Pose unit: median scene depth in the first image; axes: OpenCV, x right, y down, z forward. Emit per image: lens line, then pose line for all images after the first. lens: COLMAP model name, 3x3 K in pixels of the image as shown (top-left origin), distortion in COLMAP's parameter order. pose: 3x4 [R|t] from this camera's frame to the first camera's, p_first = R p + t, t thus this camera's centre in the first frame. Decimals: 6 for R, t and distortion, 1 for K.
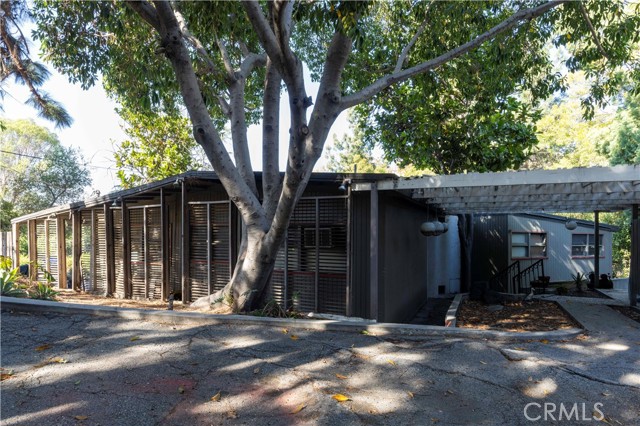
lens RADIAL K [[351.2, 0, 320.4], [0, 351.2, 225.1], [0, 0, 1]] dist [0.001065, 0.001551]
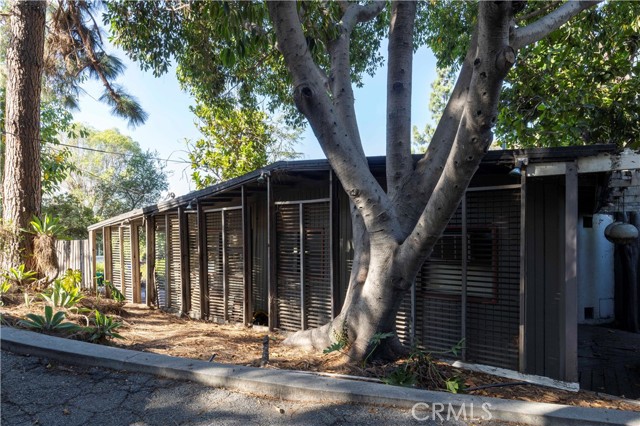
lens RADIAL K [[351.2, 0, 320.4], [0, 351.2, 225.1], [0, 0, 1]] dist [0.001065, 0.001551]
pose [[0.984391, -0.011938, -0.175592, -0.118965], [0.010481, 0.999903, -0.009220, -0.004888], [0.175685, 0.007236, 0.984420, 0.208704]]
